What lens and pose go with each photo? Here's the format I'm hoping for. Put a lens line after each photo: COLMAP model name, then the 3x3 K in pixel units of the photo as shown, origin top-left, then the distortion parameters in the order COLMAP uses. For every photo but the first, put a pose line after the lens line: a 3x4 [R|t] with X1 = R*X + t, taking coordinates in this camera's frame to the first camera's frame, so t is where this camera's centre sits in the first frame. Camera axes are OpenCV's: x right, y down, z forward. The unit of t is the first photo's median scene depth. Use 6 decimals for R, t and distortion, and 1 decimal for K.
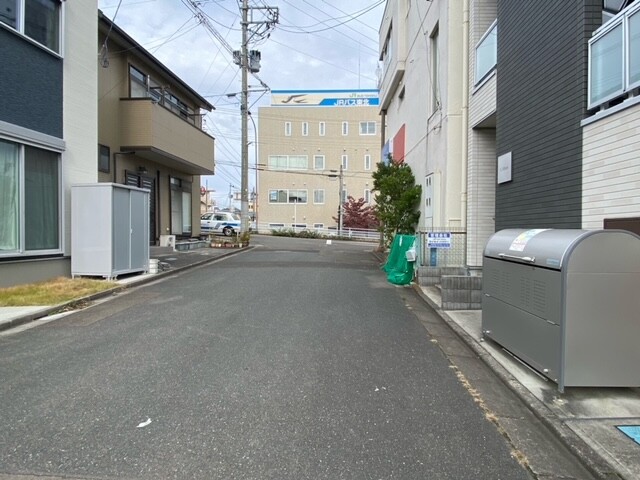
lens RADIAL K [[371.8, 0, 320.4], [0, 371.8, 236.8], [0, 0, 1]] dist [0.055872, -0.051001]
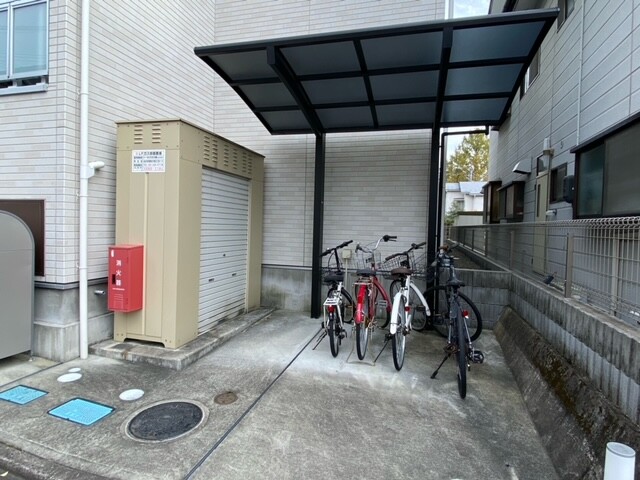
lens RADIAL K [[371.8, 0, 320.4], [0, 371.8, 236.8], [0, 0, 1]] dist [0.055872, -0.051001]
pose [[0.256240, -0.032041, 0.966082, 0.004985], [-0.019535, 0.999075, 0.038316, -0.001710], [-0.966416, -0.028690, 0.255377, -0.066573]]
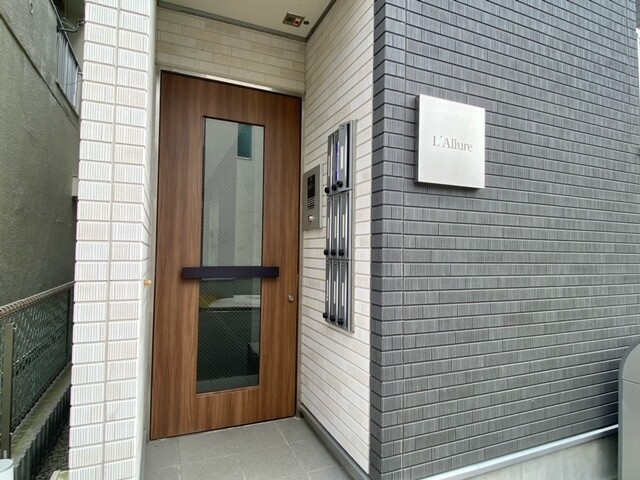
lens RADIAL K [[371.8, 0, 320.4], [0, 371.8, 236.8], [0, 0, 1]] dist [0.055872, -0.051001]
pose [[-0.422219, 0.027763, 0.906069, 0.235987], [-0.008827, 0.999358, -0.034734, -0.084629], [-0.906451, -0.022663, -0.421702, 1.208214]]
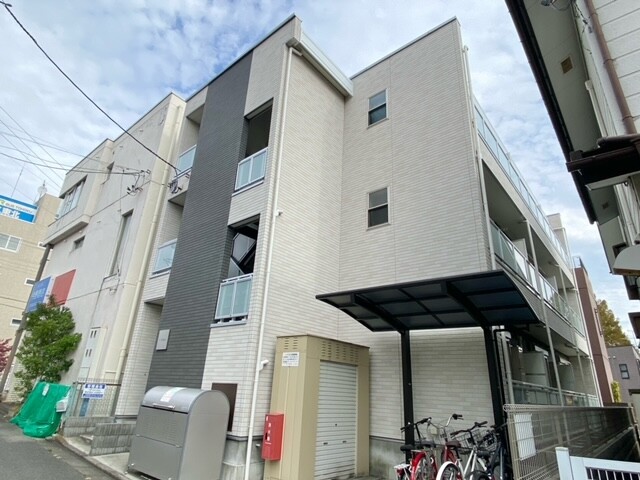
lens RADIAL K [[371.8, 0, 320.4], [0, 371.8, 236.8], [0, 0, 1]] dist [0.055872, -0.051001]
pose [[0.623912, 0.319321, 0.713280, -0.285624], [-0.037802, 0.923975, -0.380579, -0.017376], [-0.780580, 0.210484, 0.588550, -0.401760]]
